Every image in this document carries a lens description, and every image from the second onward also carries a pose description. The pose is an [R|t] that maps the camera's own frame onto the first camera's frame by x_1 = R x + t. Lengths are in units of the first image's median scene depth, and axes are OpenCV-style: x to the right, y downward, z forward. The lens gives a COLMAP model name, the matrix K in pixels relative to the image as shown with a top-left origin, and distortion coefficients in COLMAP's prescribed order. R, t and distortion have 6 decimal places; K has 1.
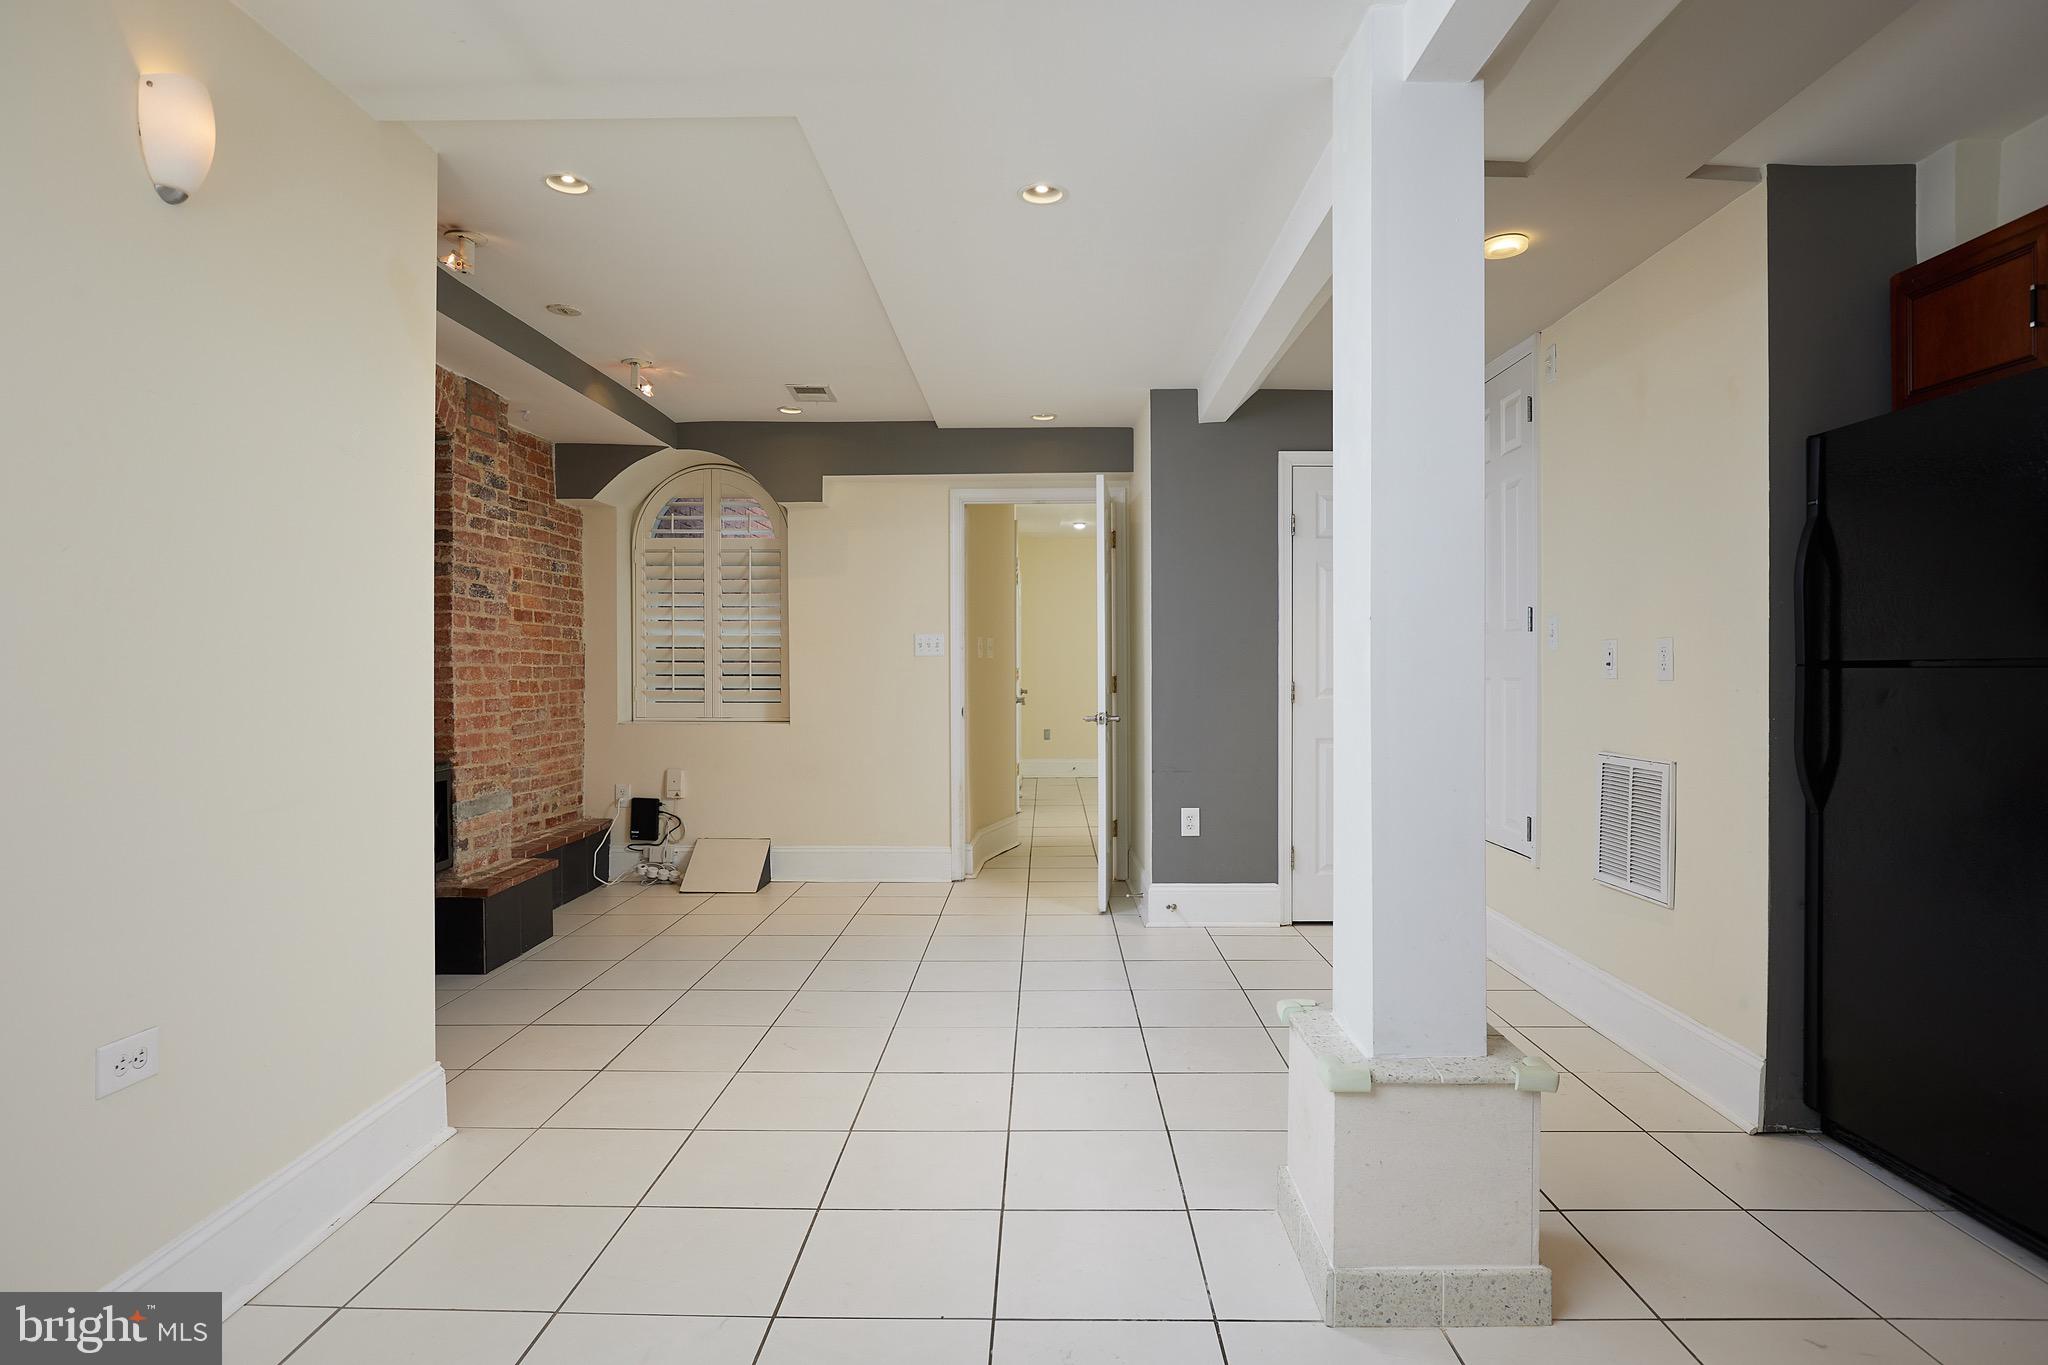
lens RADIAL K [[1123.6, 0, 1032.4], [0, 1123.6, 670.6], [0, 0, 1]] dist [-0.016866, -0.000610]
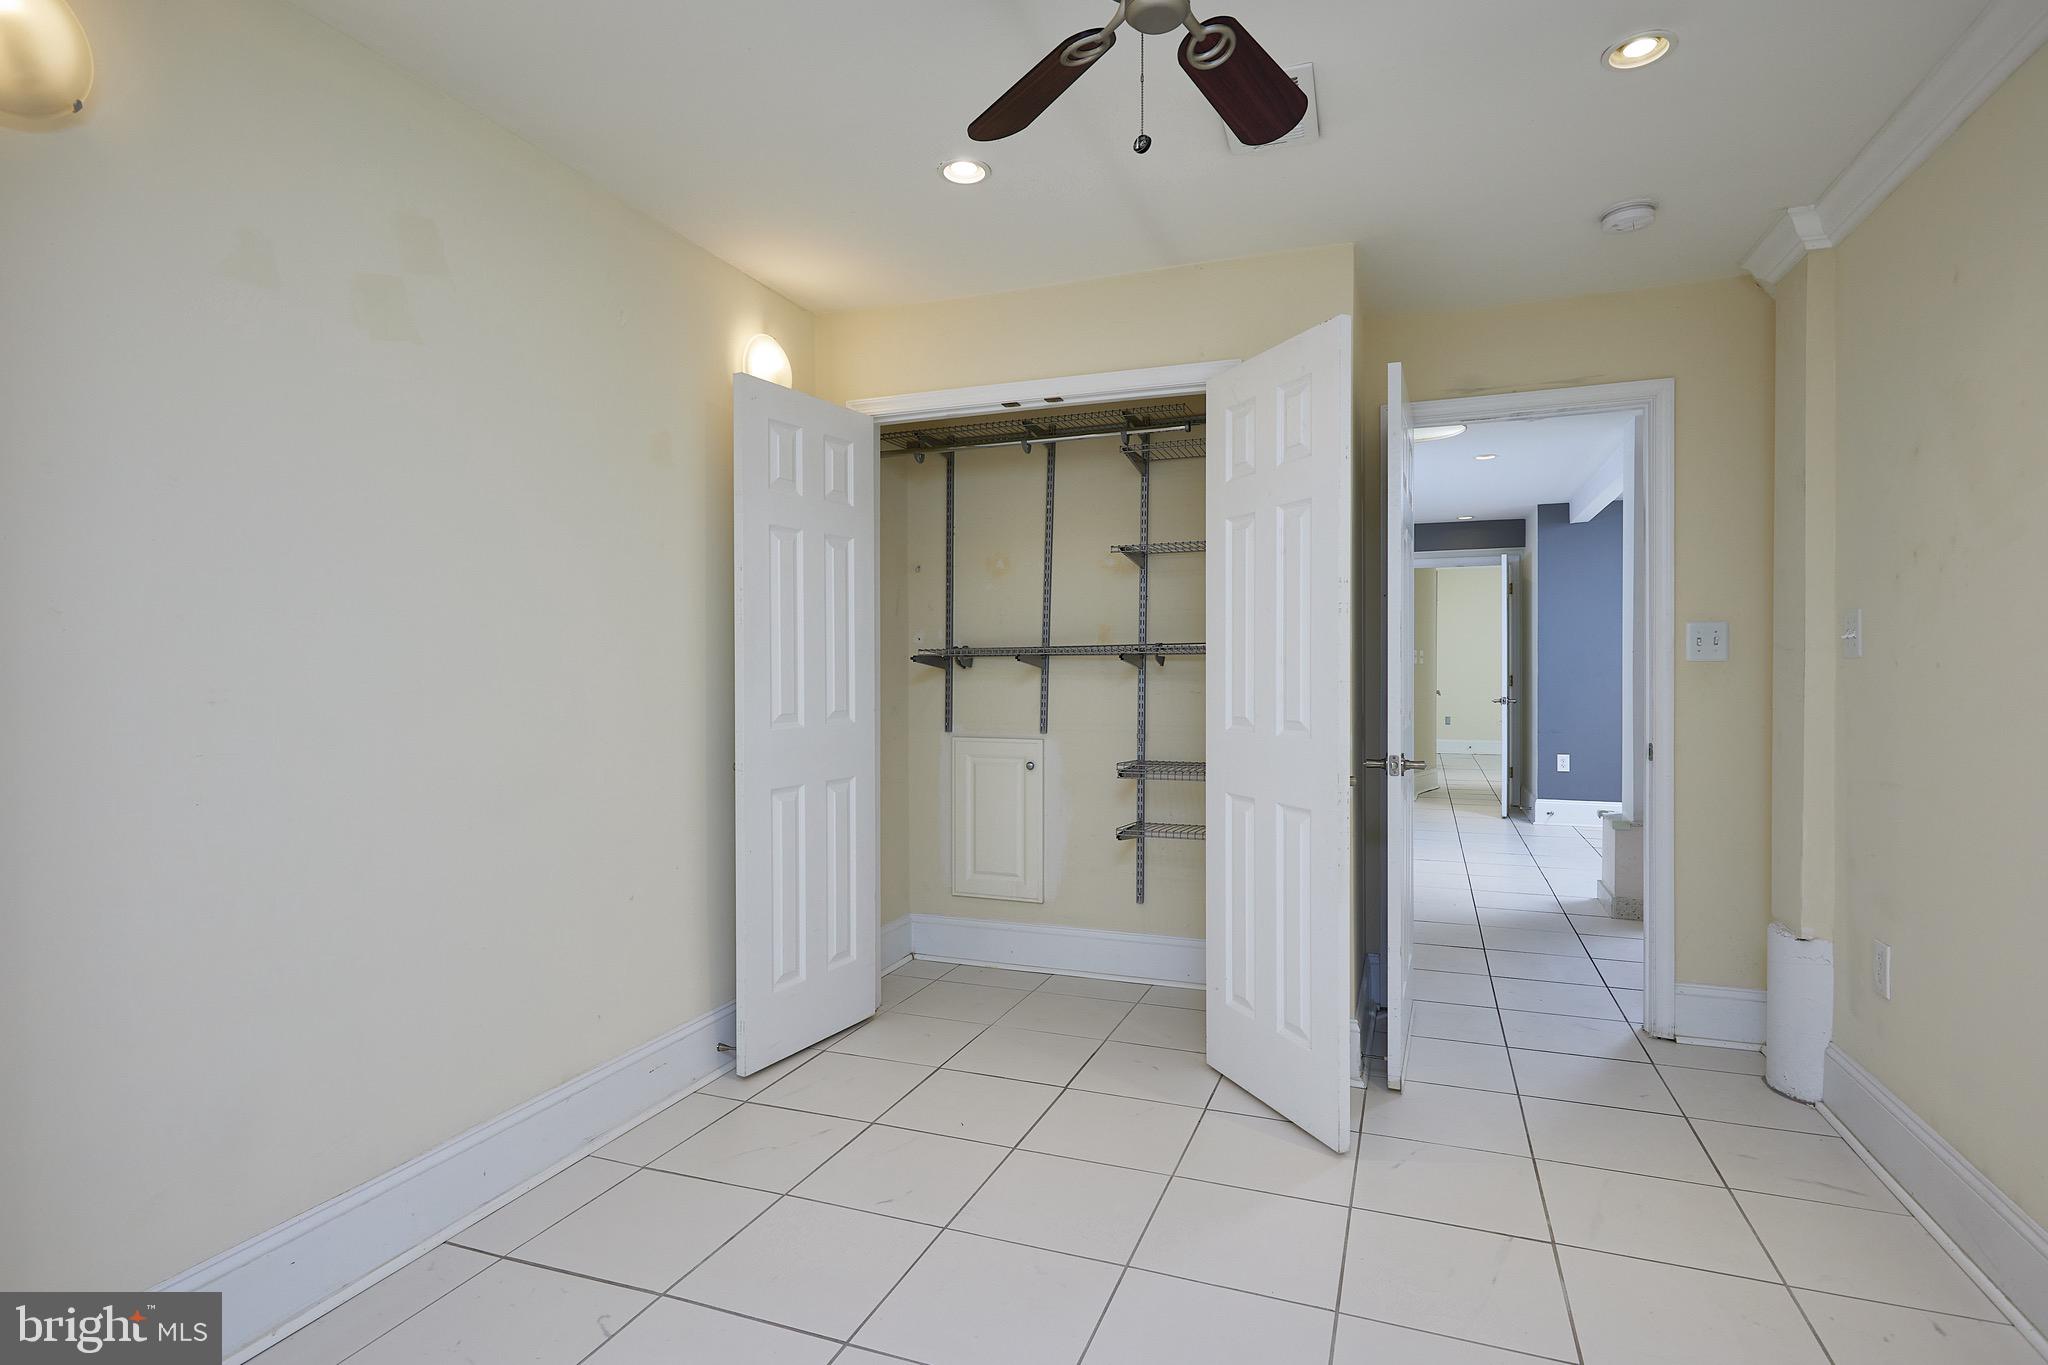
lens RADIAL K [[1037.8, 0, 1023.3], [0, 1037.8, 682.1], [0, 0, 1]] dist [0.004854, 0.000339]
pose [[0.937851, 0.003411, -0.347022, -0.075656], [0.000616, 0.999934, 0.011492, -0.003171], [0.347038, -0.010992, 0.937786, -0.714717]]
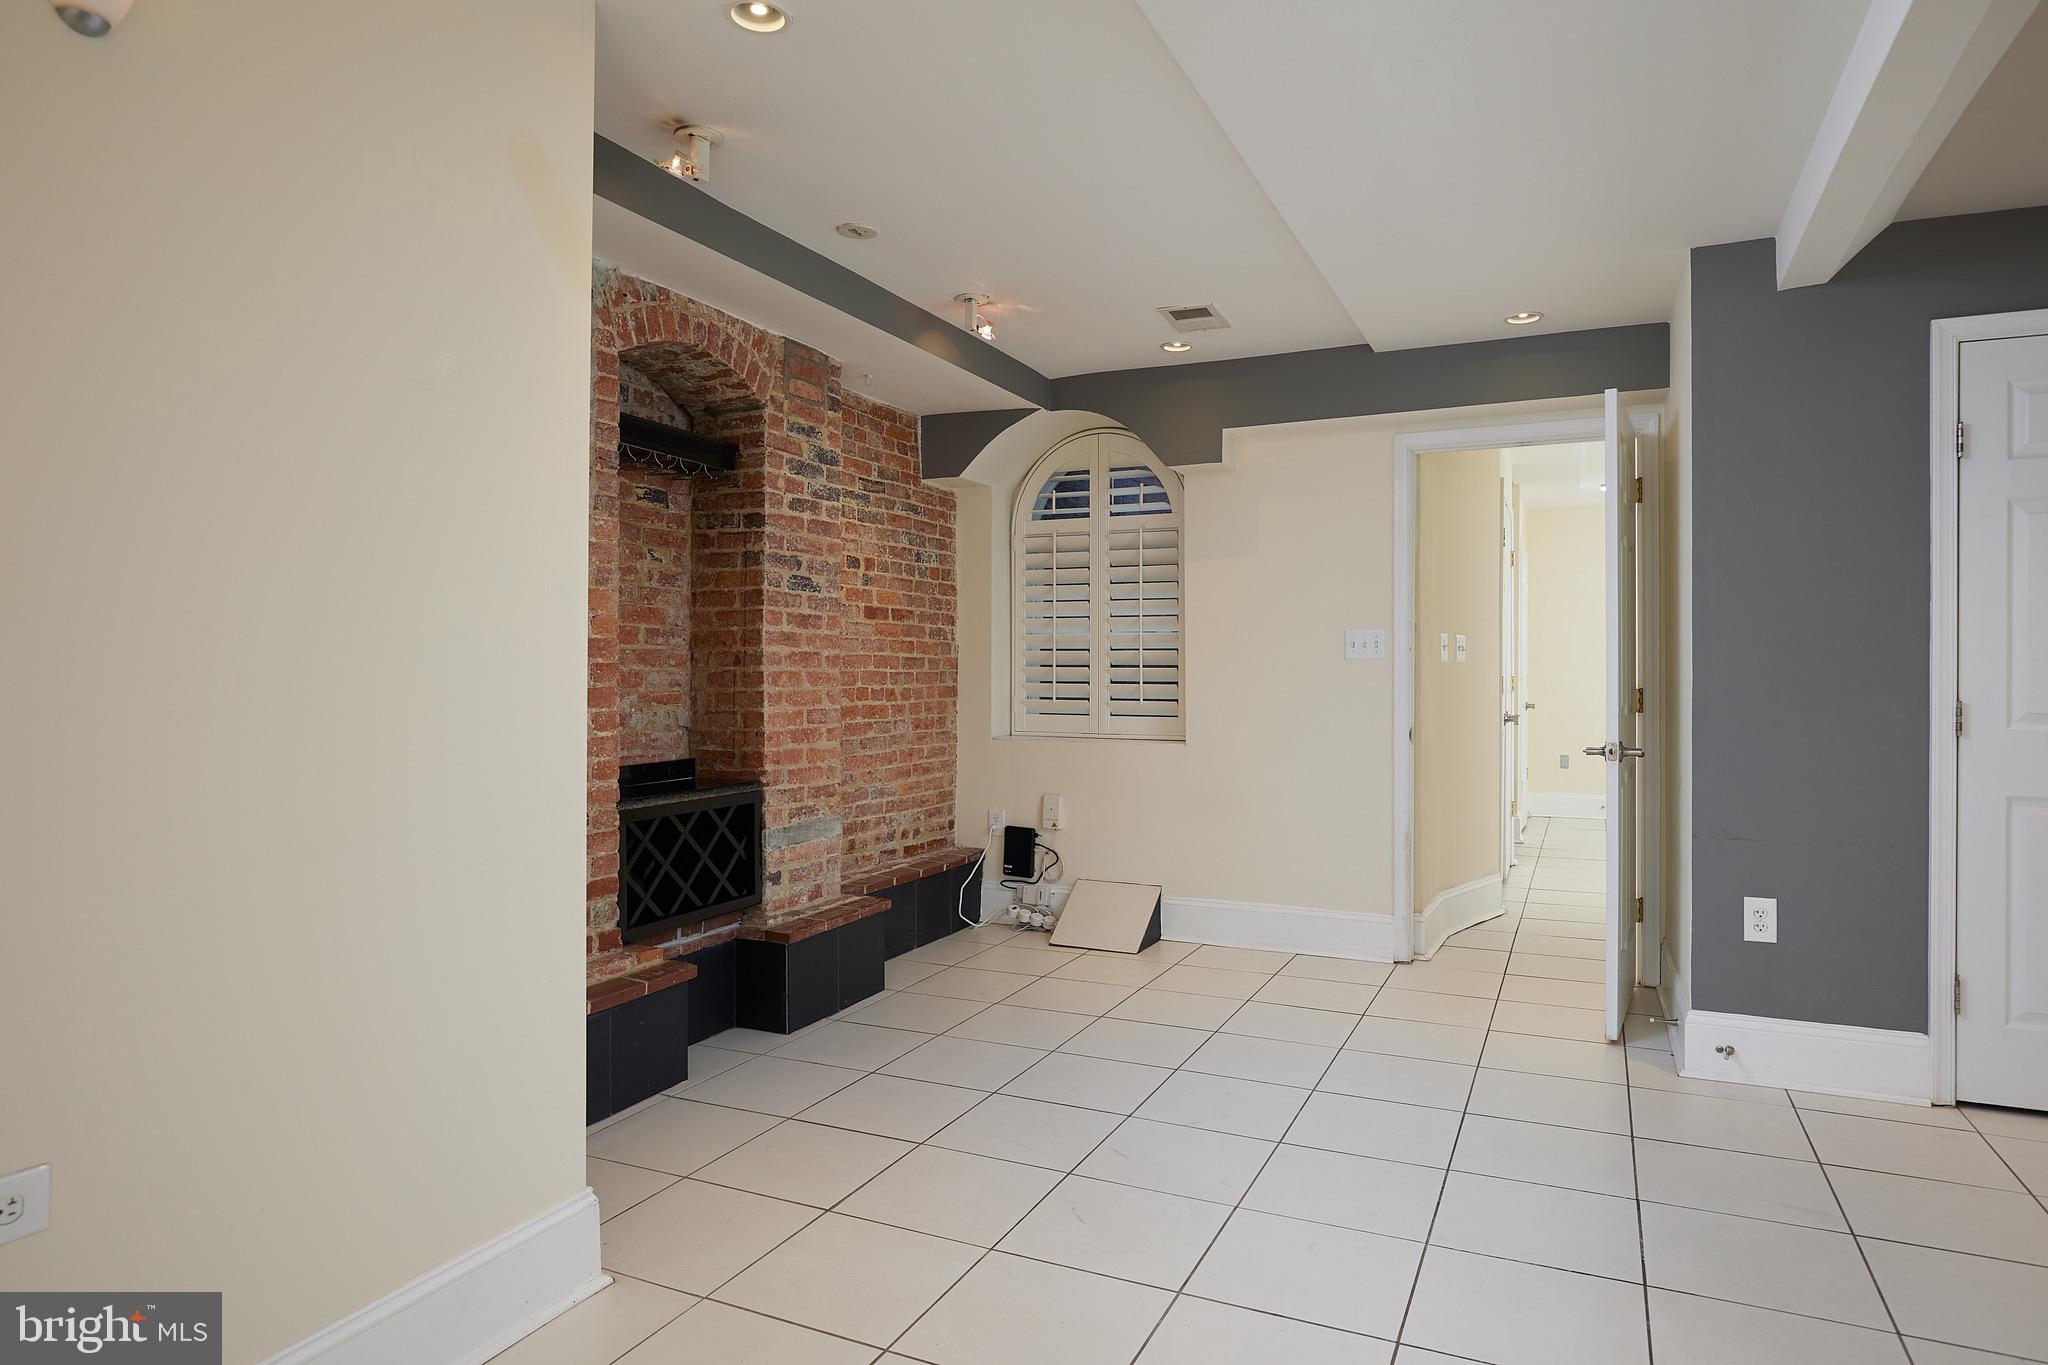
lens RADIAL K [[1203.7, 0, 1023.3], [0, 1203.7, 670.1], [0, 0, 1]] dist [-0.012415, 0.003557]
pose [[0.908865, 0.003171, -0.417077, 0.043694], [-0.005630, 0.999973, -0.004667, -0.000939], [0.417051, 0.006590, 0.908859, 0.208393]]
